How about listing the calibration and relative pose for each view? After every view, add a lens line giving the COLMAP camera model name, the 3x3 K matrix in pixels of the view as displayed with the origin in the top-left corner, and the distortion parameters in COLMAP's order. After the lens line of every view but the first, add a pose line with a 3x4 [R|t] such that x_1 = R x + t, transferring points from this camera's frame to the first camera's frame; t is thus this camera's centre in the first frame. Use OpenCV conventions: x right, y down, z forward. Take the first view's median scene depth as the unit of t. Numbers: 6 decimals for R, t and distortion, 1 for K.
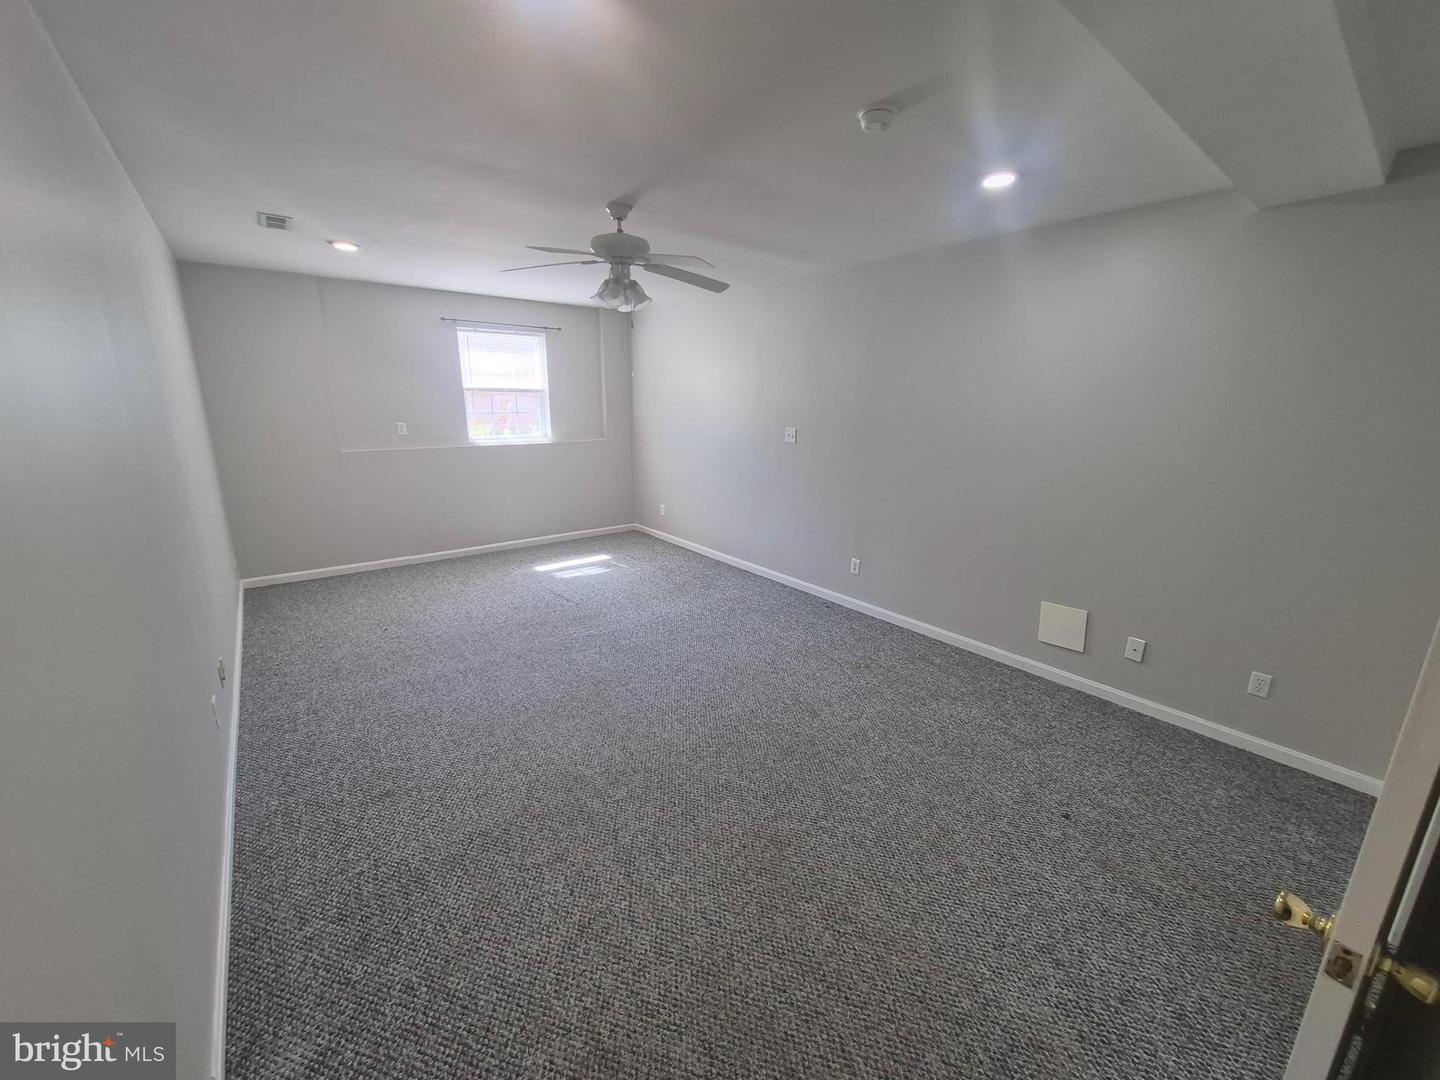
lens RADIAL K [[565.4, 0, 732.4], [0, 565.4, 537.9], [0, 0, 1]] dist [-0.001195, -0.000298]
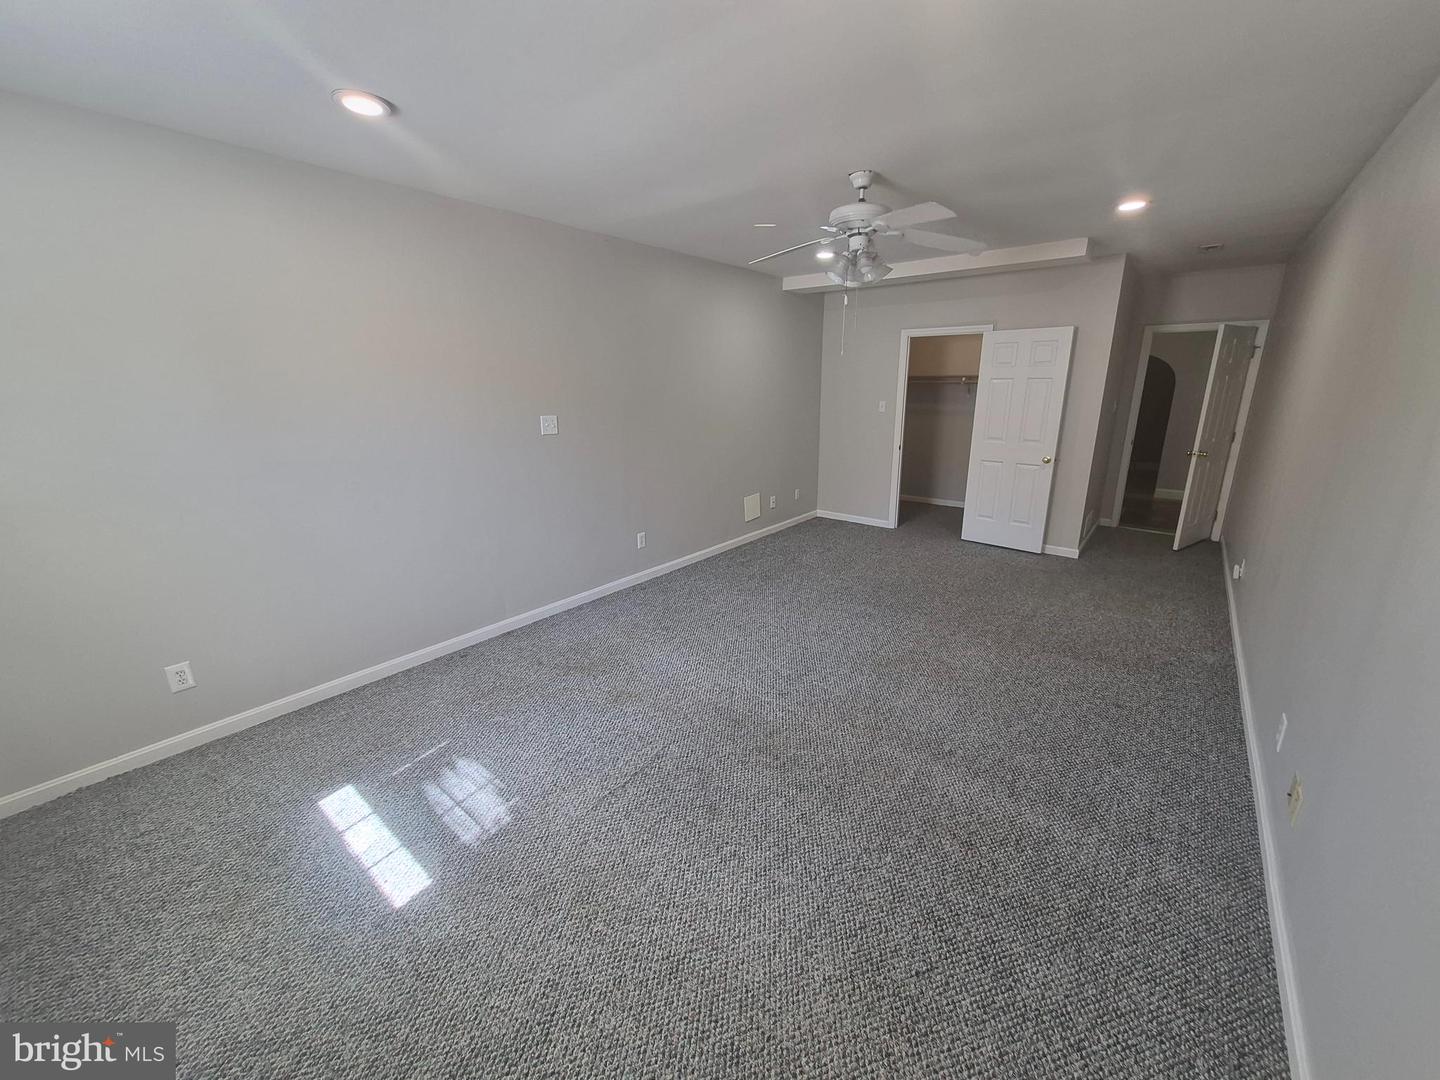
lens RADIAL K [[565.4, 0, 735.3], [0, 565.4, 538.2], [0, 0, 1]] dist [-0.001195, -0.000298]
pose [[-0.214710, -0.276865, 0.936614, -0.757957], [0.239608, 0.914741, 0.325327, -0.239138], [-0.946830, 0.294271, -0.130065, 0.943970]]
